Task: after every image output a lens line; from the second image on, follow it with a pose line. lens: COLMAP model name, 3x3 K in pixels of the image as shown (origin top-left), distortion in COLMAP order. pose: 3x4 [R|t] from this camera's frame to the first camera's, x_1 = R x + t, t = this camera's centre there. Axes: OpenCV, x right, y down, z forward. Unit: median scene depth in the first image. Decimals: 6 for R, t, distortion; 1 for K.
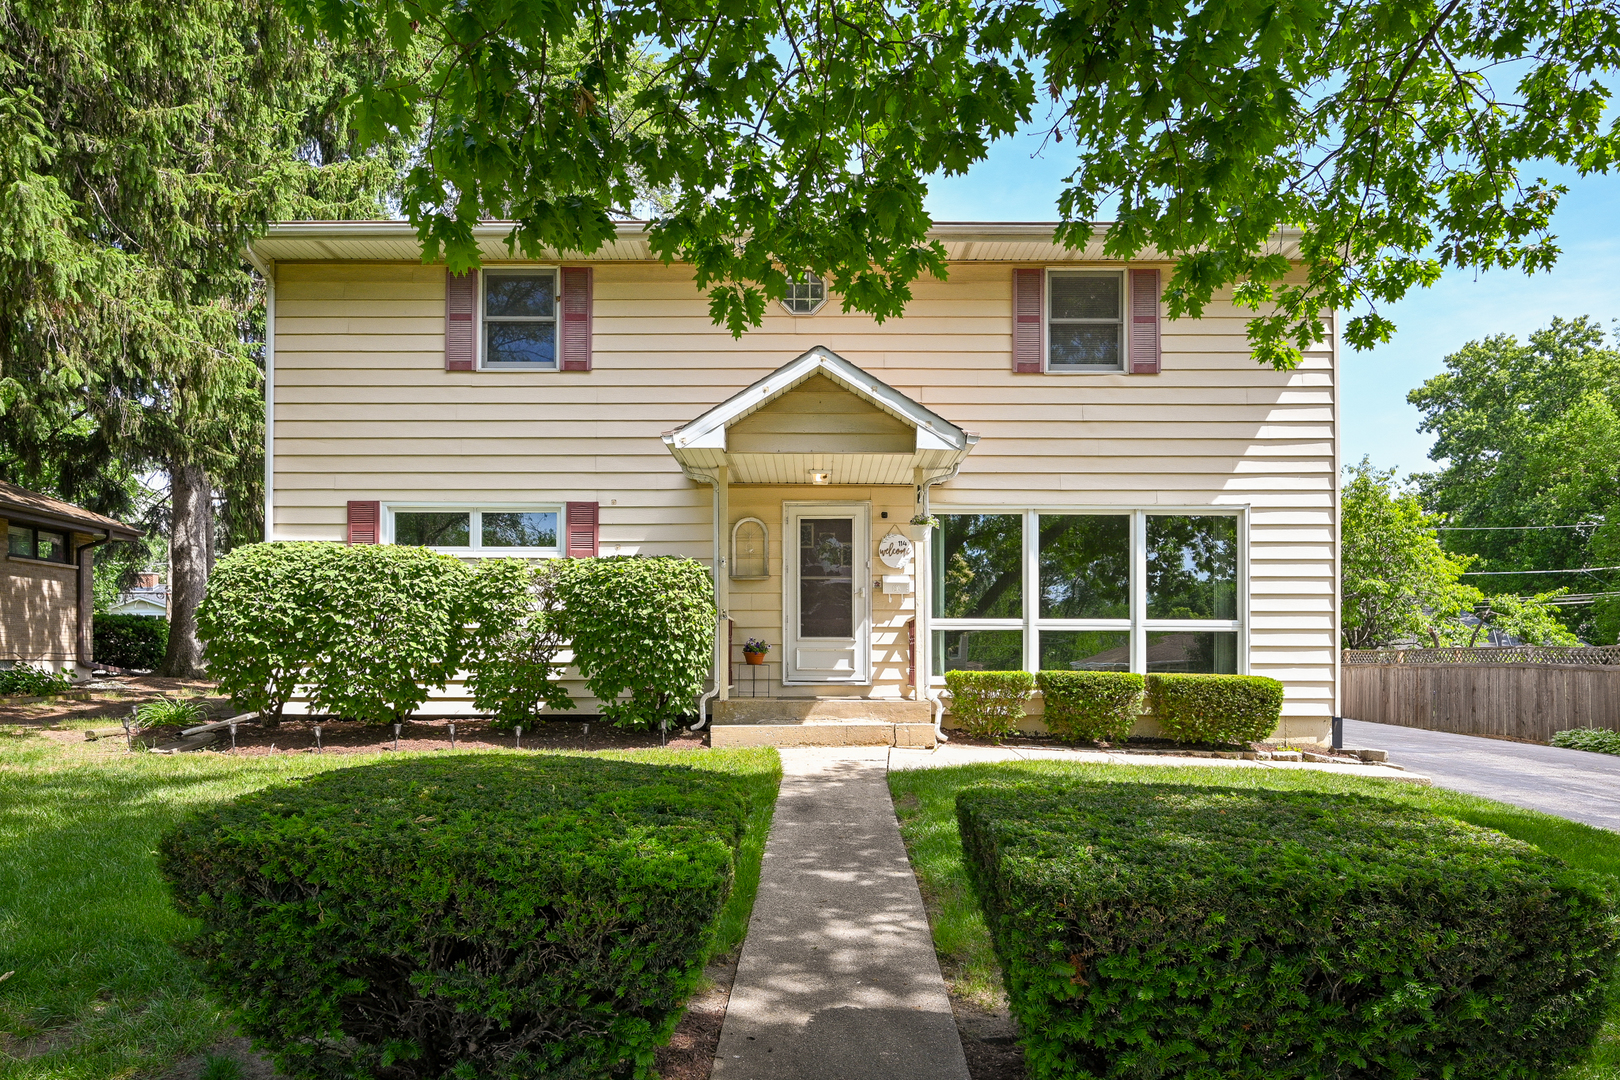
lens RADIAL K [[915.3, 0, 854.1], [0, 915.3, 735.5], [0, 0, 1]] dist [-0.001592, -0.000292]
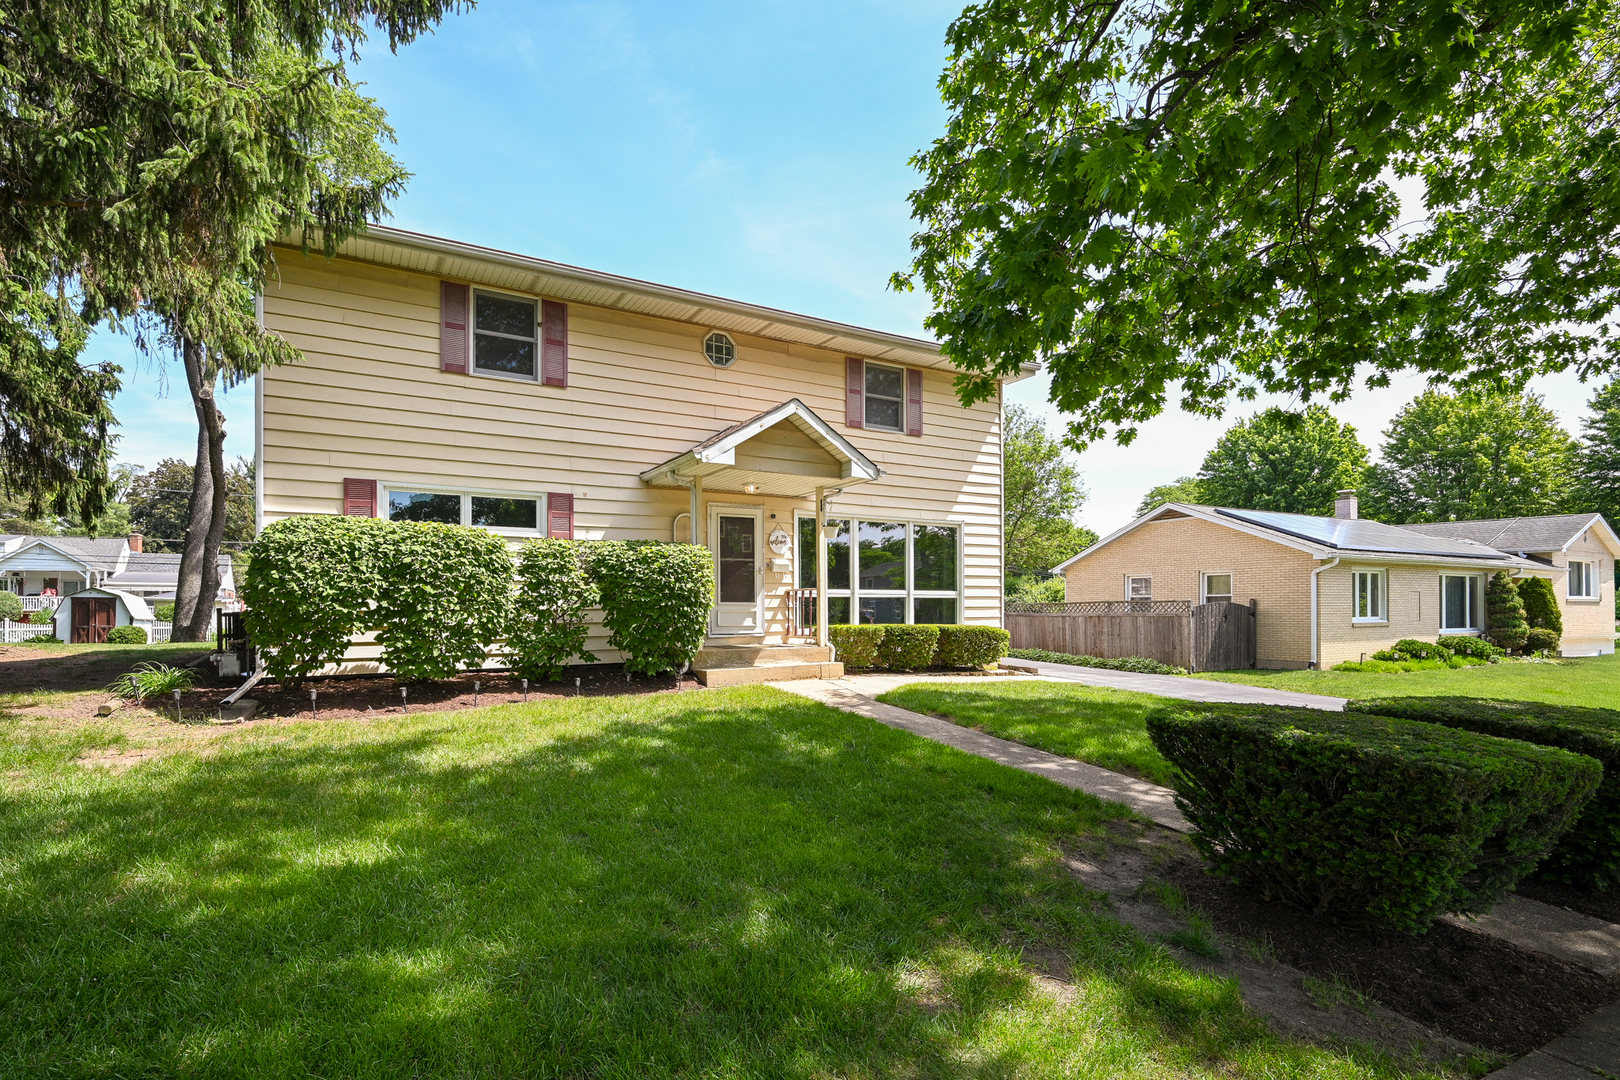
lens RADIAL K [[641.9, 0, 811.1], [0, 641.9, 663.6], [0, 0, 1]] dist [-0.000626, -0.000155]
pose [[0.908392, -0.039556, 0.416245, -0.392063], [0.039196, 0.999187, 0.009415, -0.022499], [-0.416279, 0.007763, 0.909204, 0.082056]]
